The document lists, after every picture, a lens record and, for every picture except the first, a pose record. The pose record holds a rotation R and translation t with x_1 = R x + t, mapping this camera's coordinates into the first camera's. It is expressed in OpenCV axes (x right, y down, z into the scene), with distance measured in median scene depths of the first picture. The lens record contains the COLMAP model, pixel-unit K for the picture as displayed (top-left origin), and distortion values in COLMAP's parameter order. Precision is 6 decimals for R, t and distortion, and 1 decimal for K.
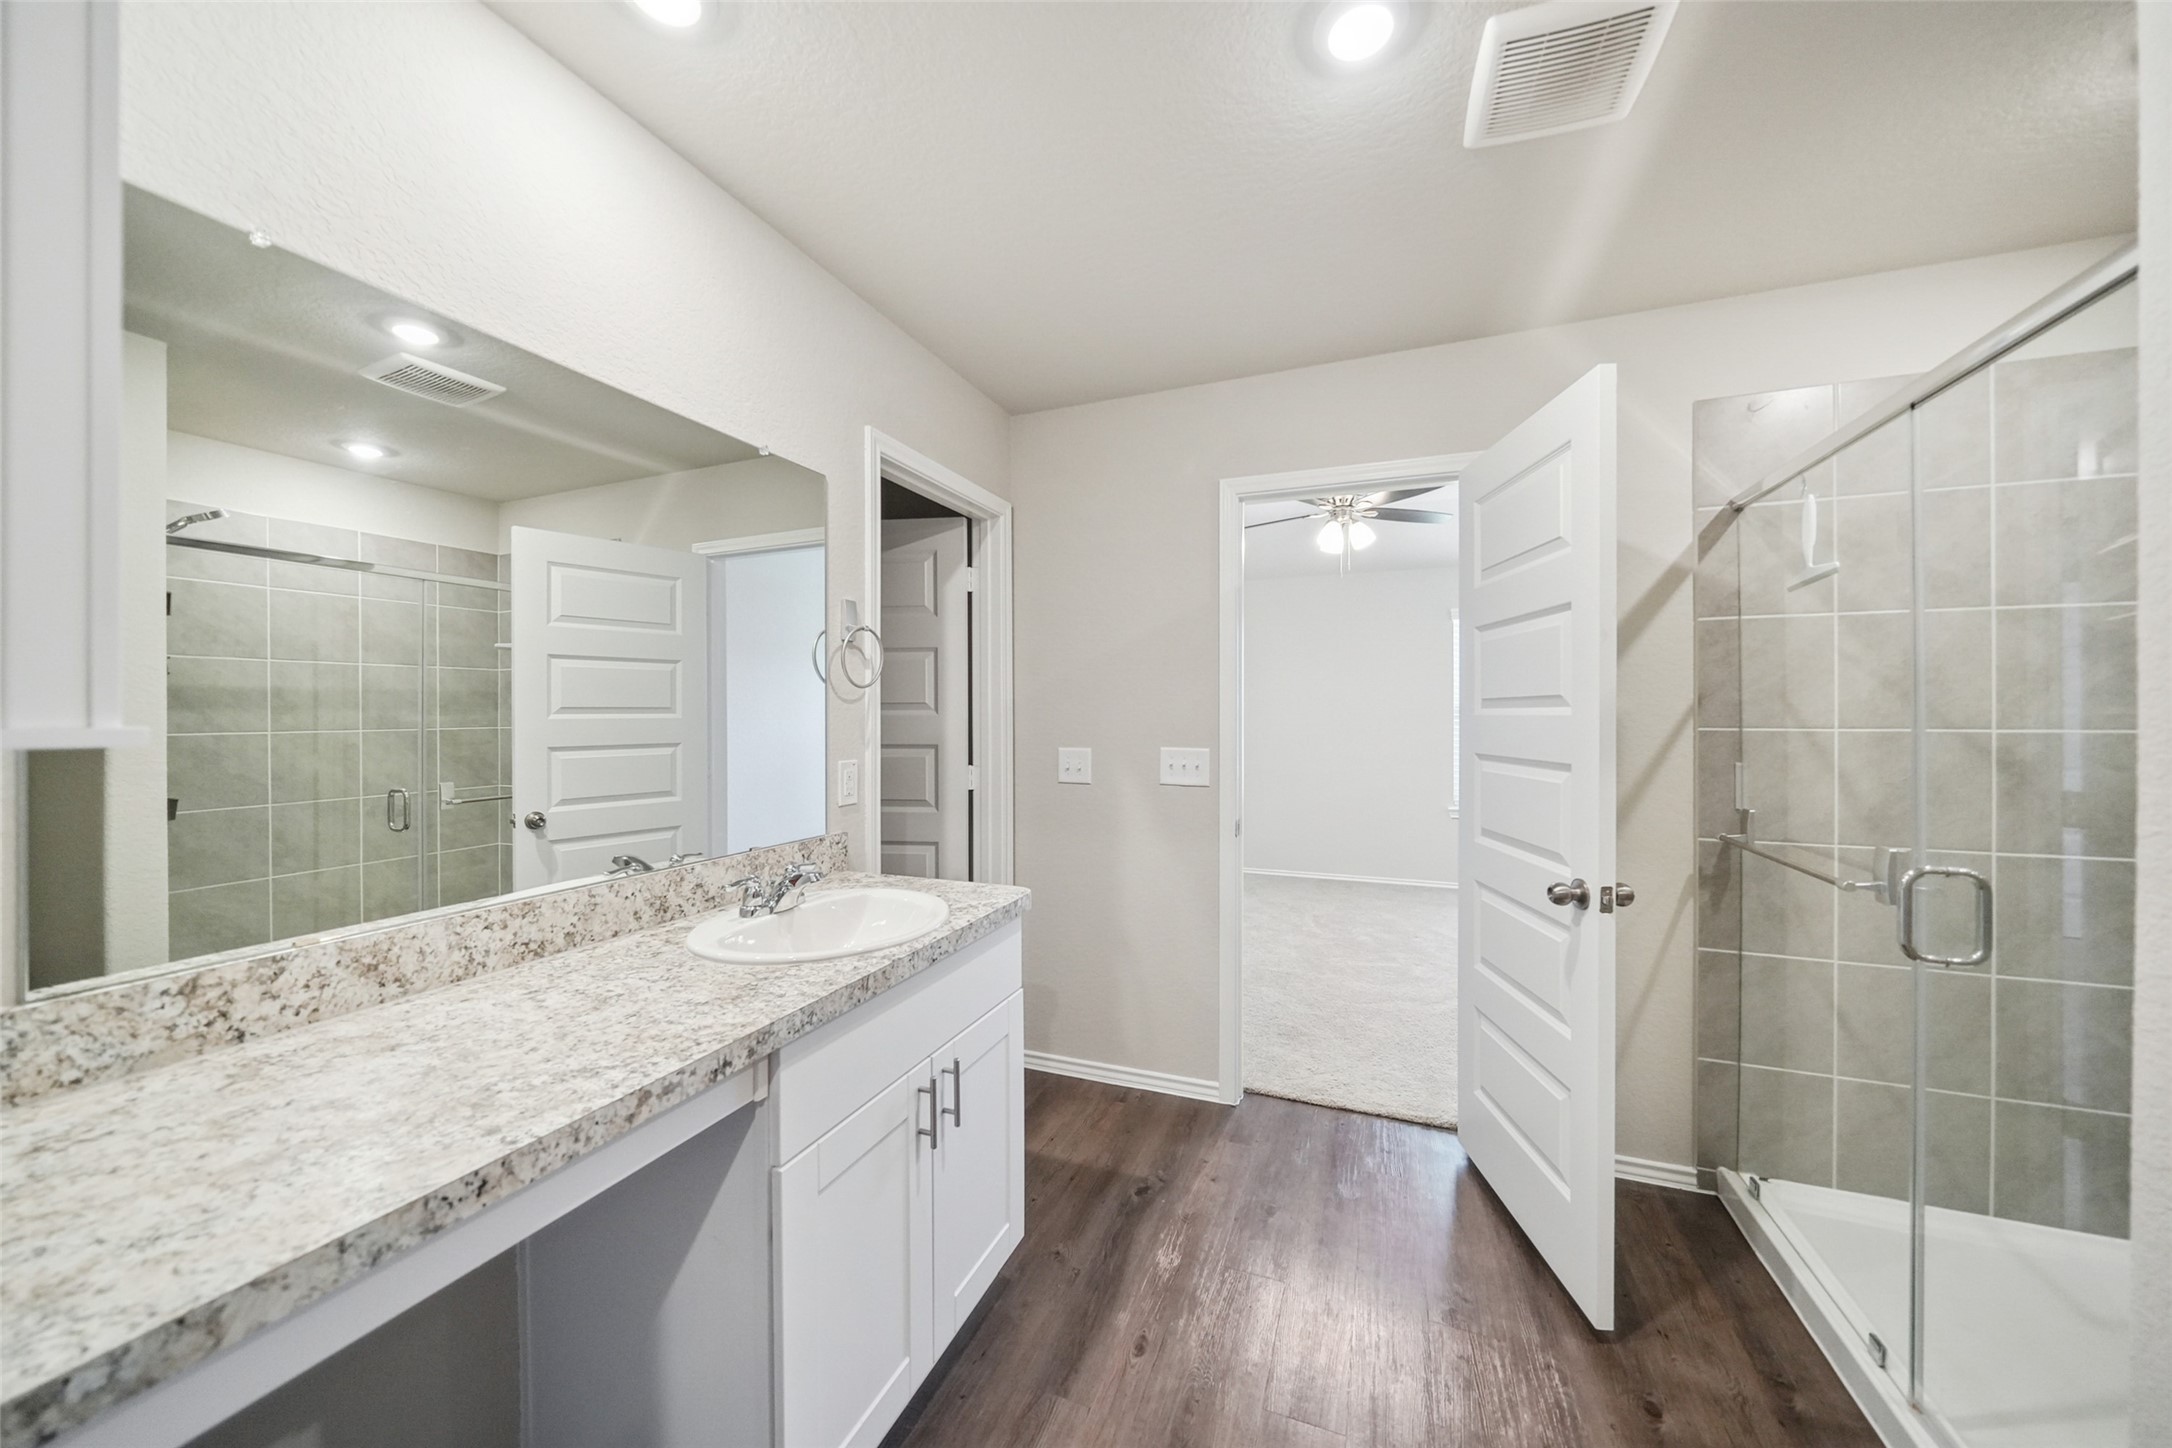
lens RADIAL K [[761.3, 0, 1076.7], [0, 761.3, 720.7], [0, 0, 1]] dist [0.000704, -0.000999]
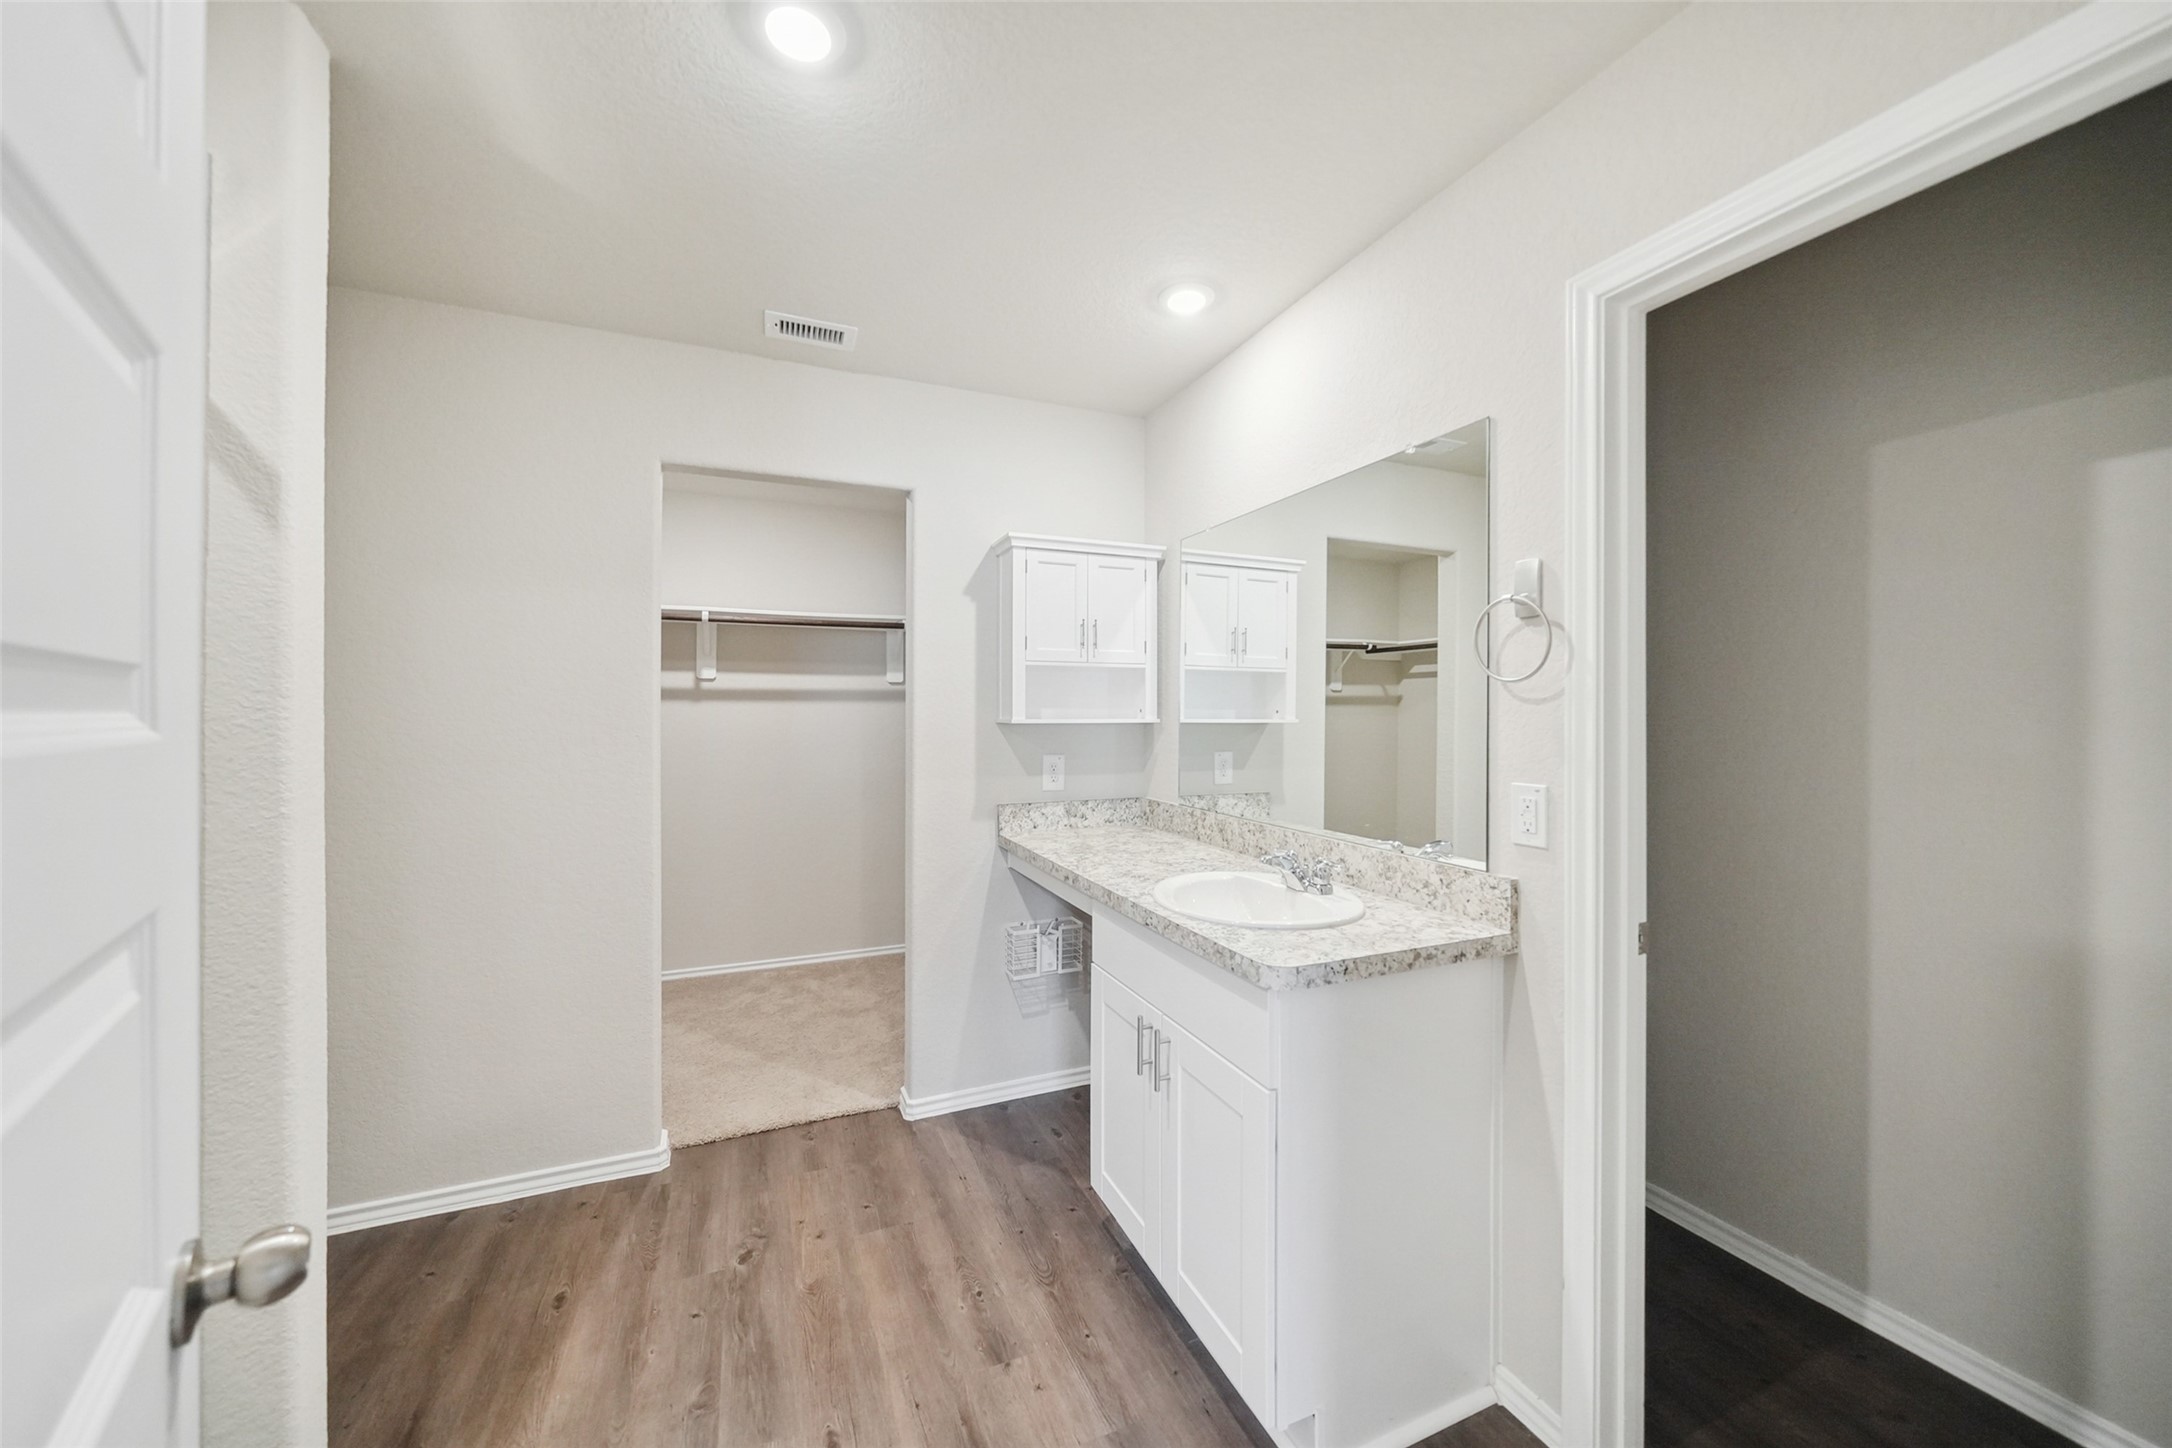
lens RADIAL K [[761.3, 0, 1093.1], [0, 761.3, 712.0], [0, 0, 1]] dist [0.000704, -0.000999]
pose [[-0.688385, 0.002750, -0.725340, 0.837518], [-0.002856, 0.999975, 0.006502, -0.031570], [0.725339, 0.006548, -0.688360, 1.994597]]
